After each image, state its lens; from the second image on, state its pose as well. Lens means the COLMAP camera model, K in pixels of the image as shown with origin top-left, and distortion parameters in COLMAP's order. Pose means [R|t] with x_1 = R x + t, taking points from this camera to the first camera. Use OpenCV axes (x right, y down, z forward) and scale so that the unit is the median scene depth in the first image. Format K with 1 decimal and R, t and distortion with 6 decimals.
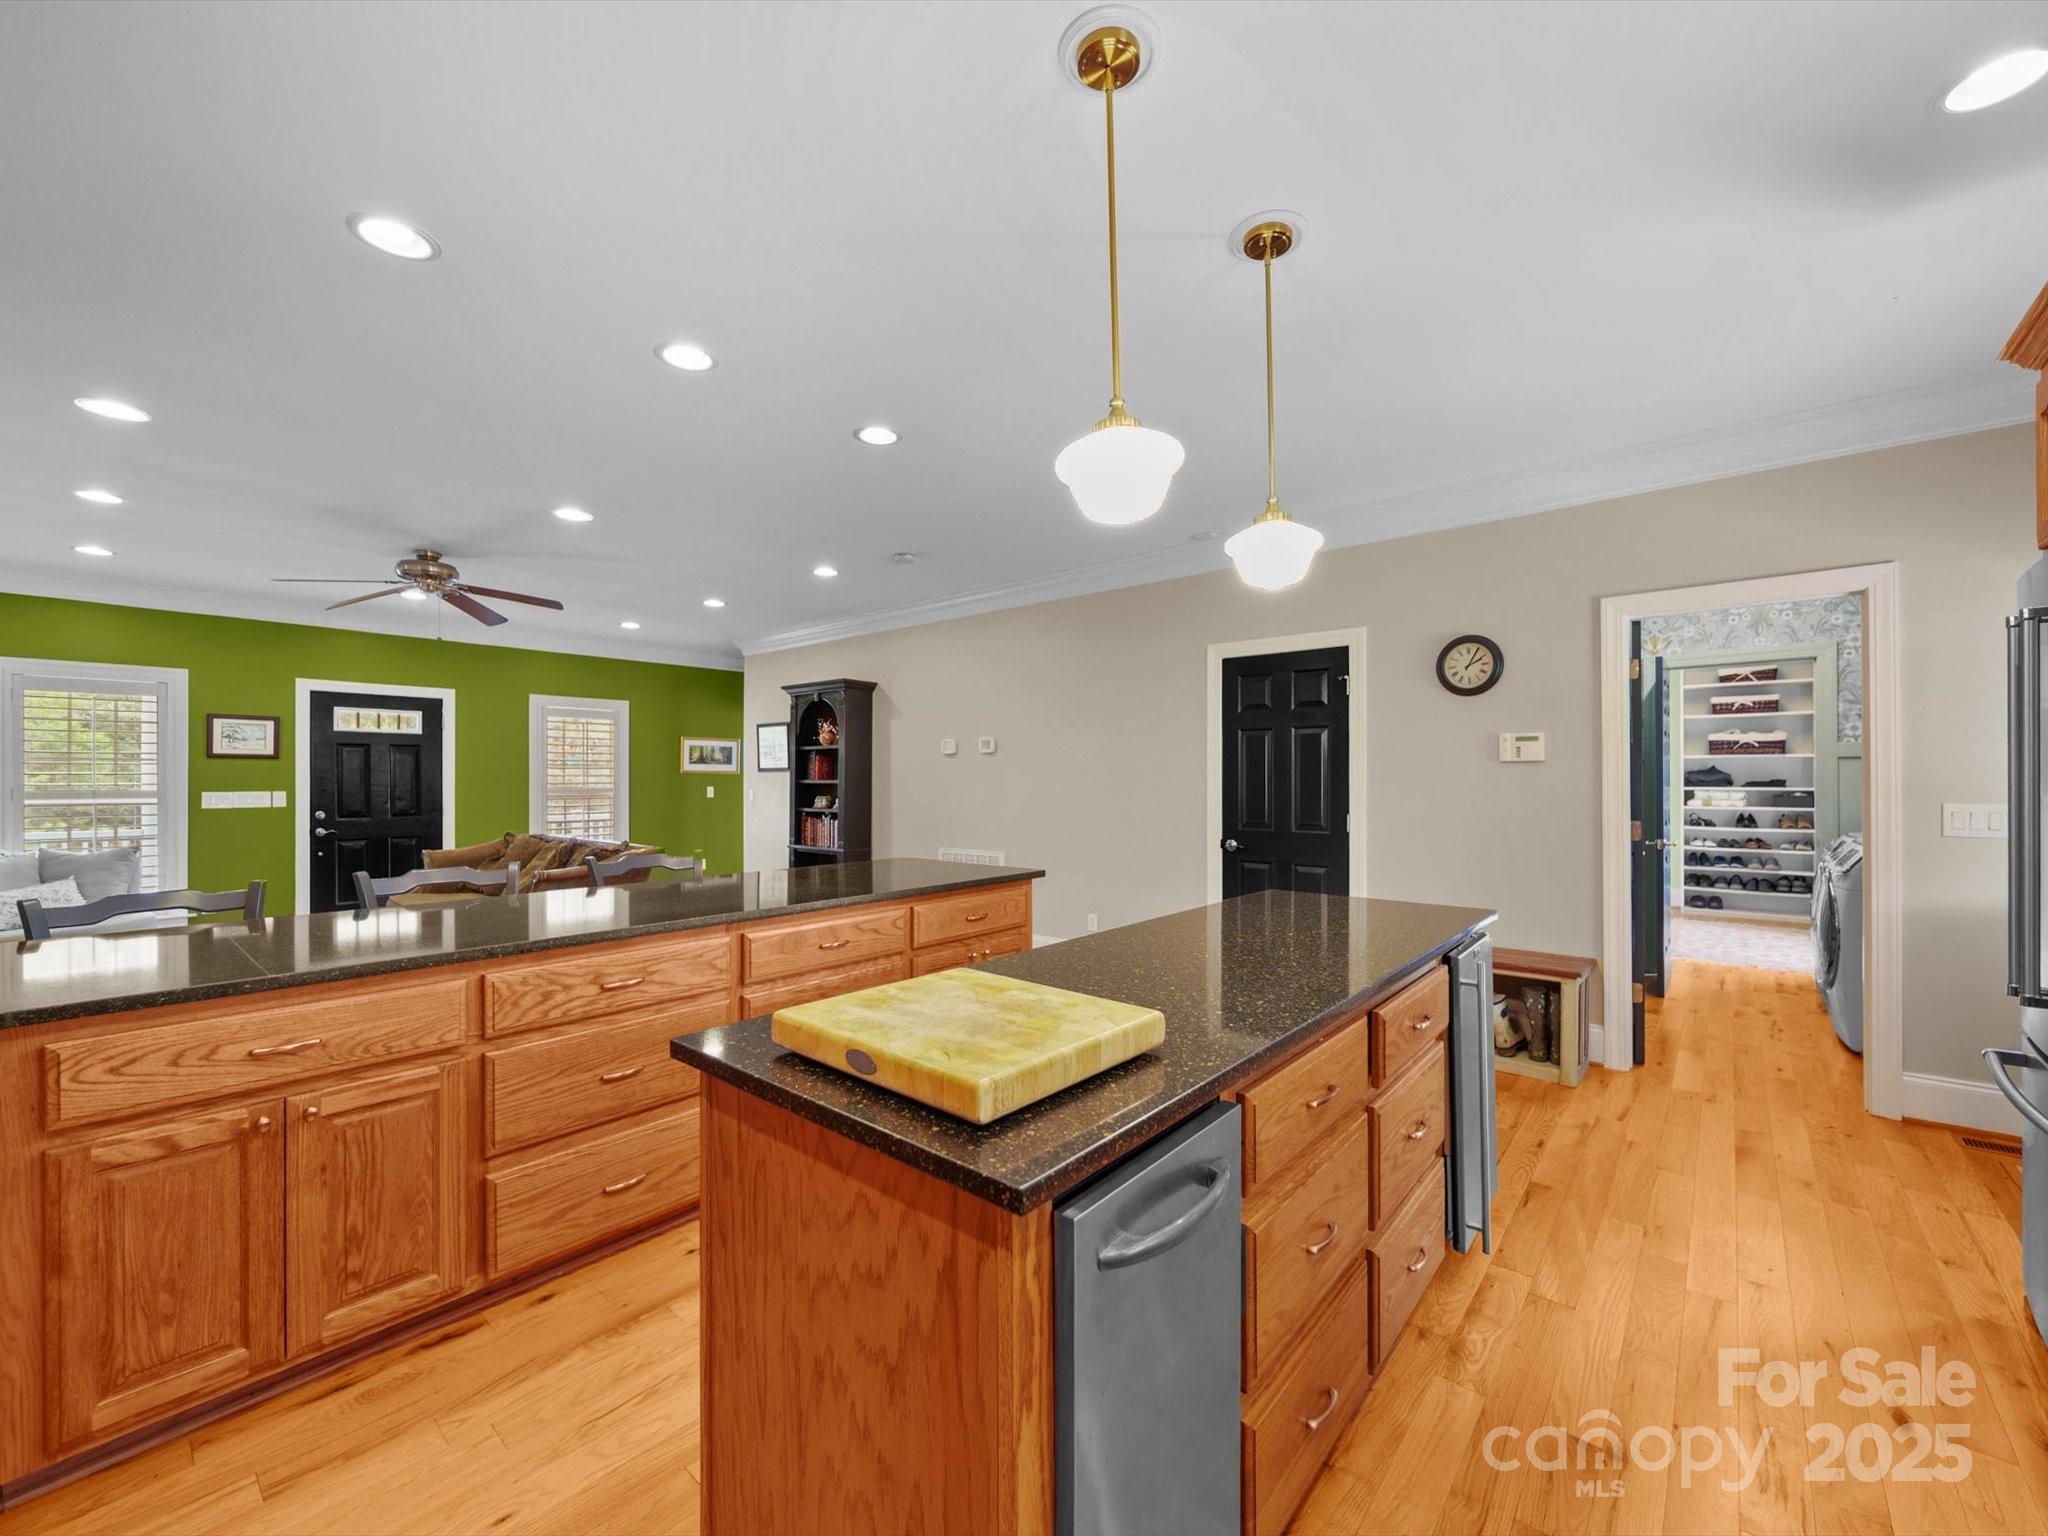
lens RADIAL K [[825.0, 0, 1049.6], [0, 825.0, 780.7], [0, 0, 1]] dist [0.002017, 0.000263]
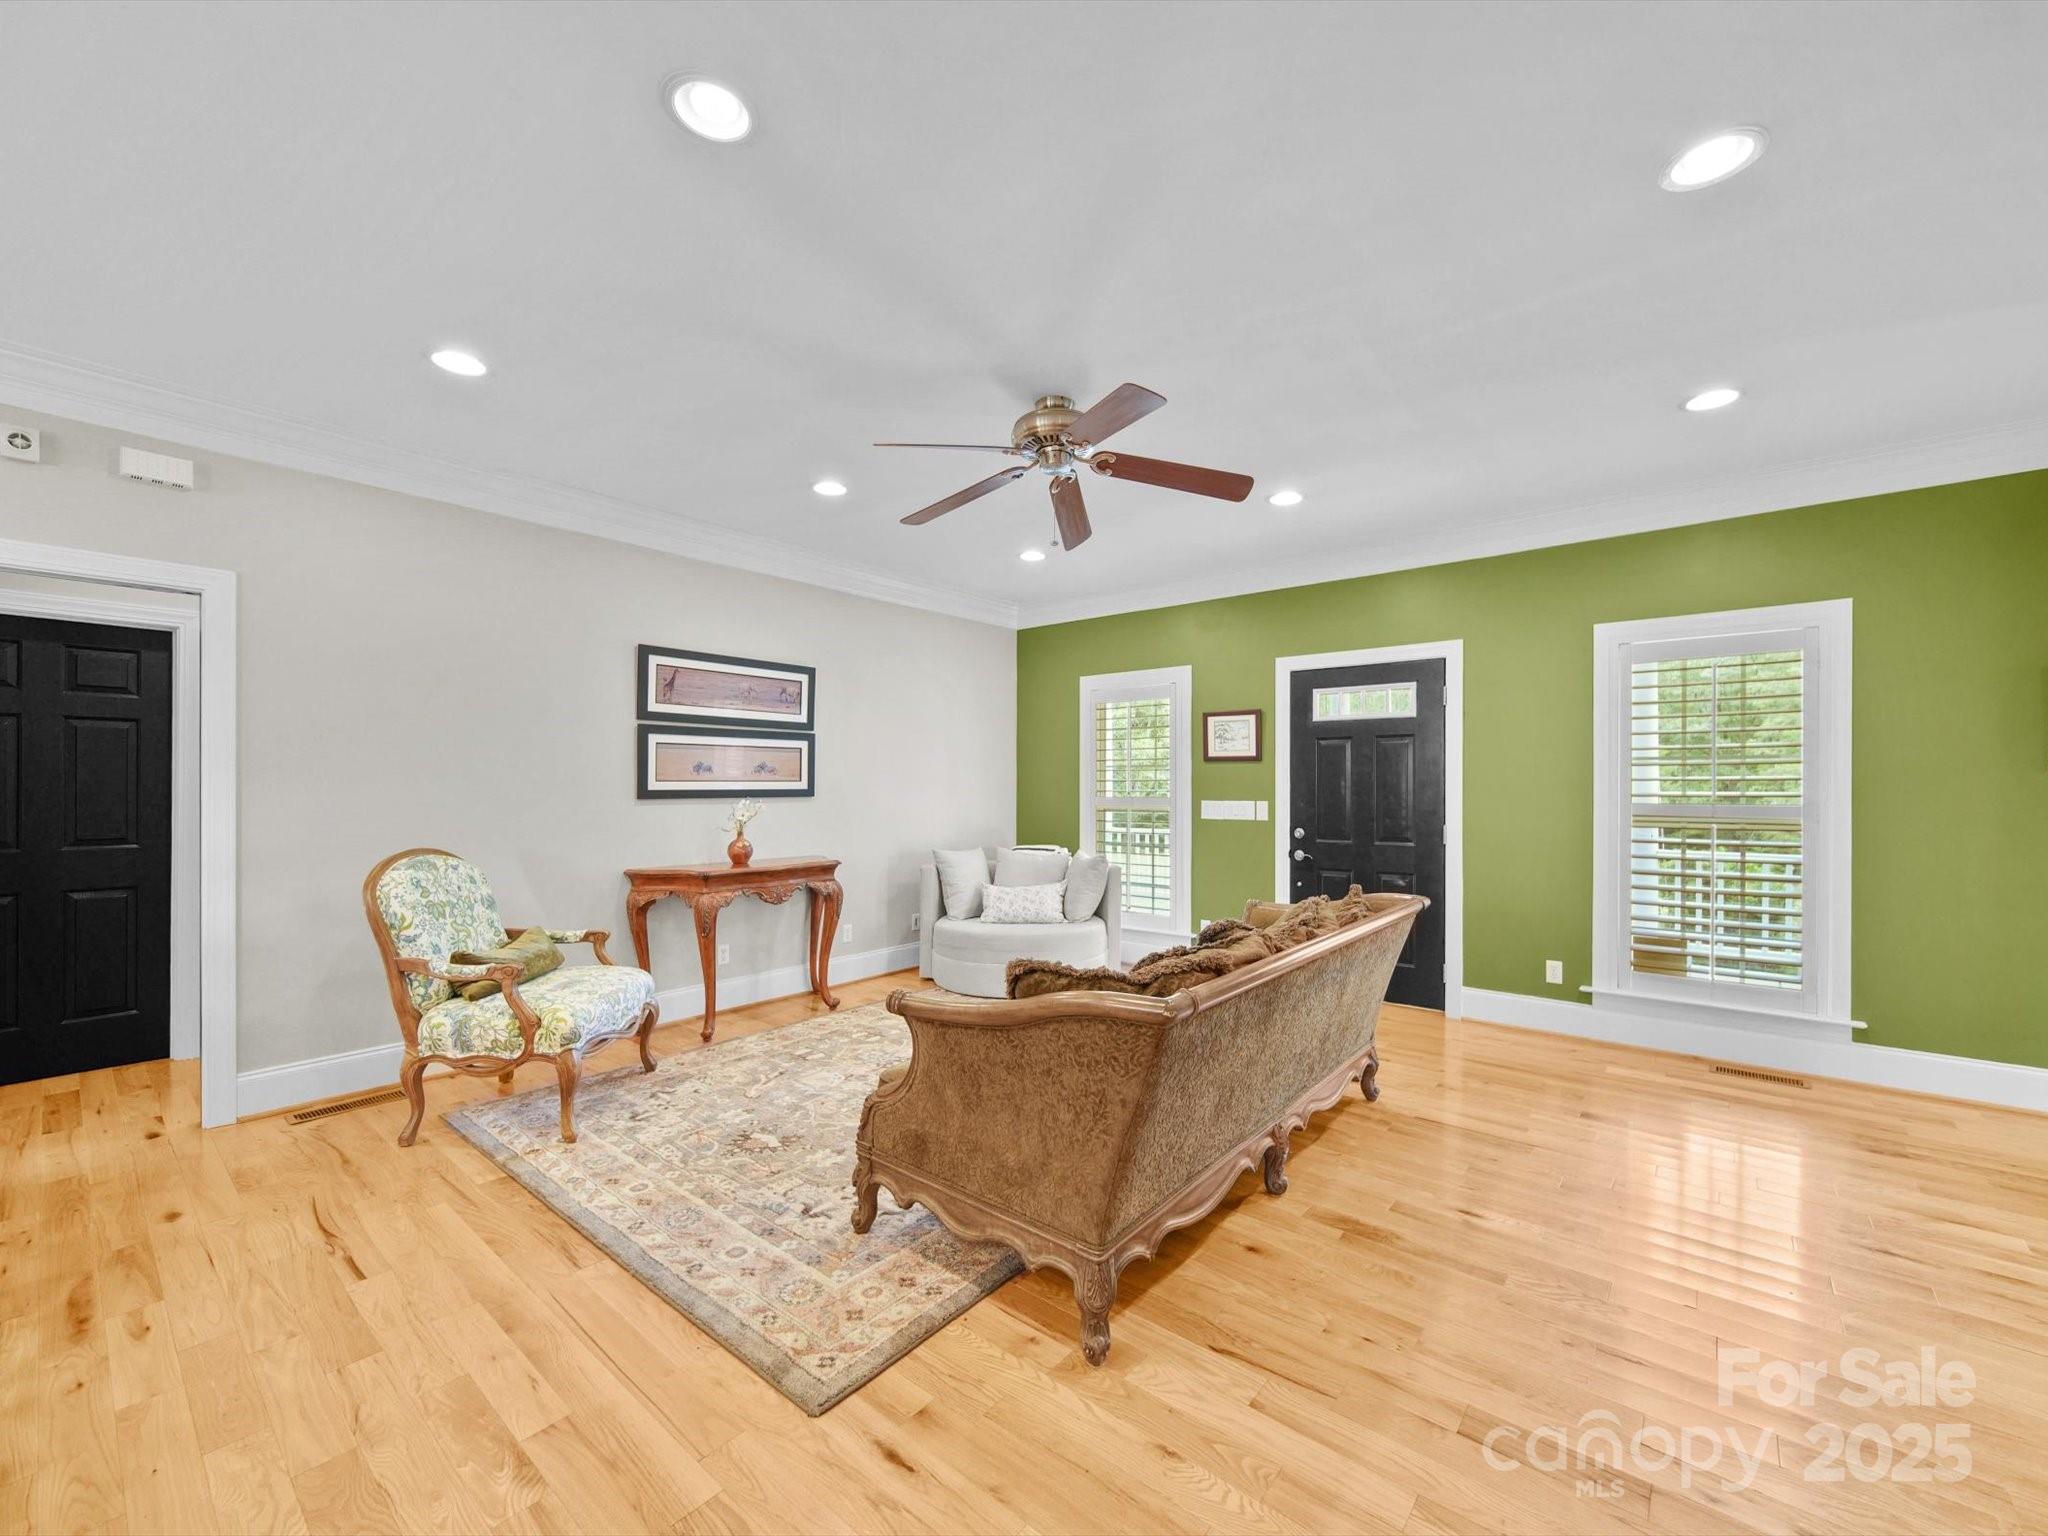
lens RADIAL K [[825.0, 0, 1027.3], [0, 825.0, 788.6], [0, 0, 1]] dist [0.002017, 0.000263]
pose [[0.002181, 0.003062, -0.999993, -0.117050], [-0.005470, 0.999980, 0.003050, -0.000687], [0.999983, 0.005464, 0.002198, 0.707911]]
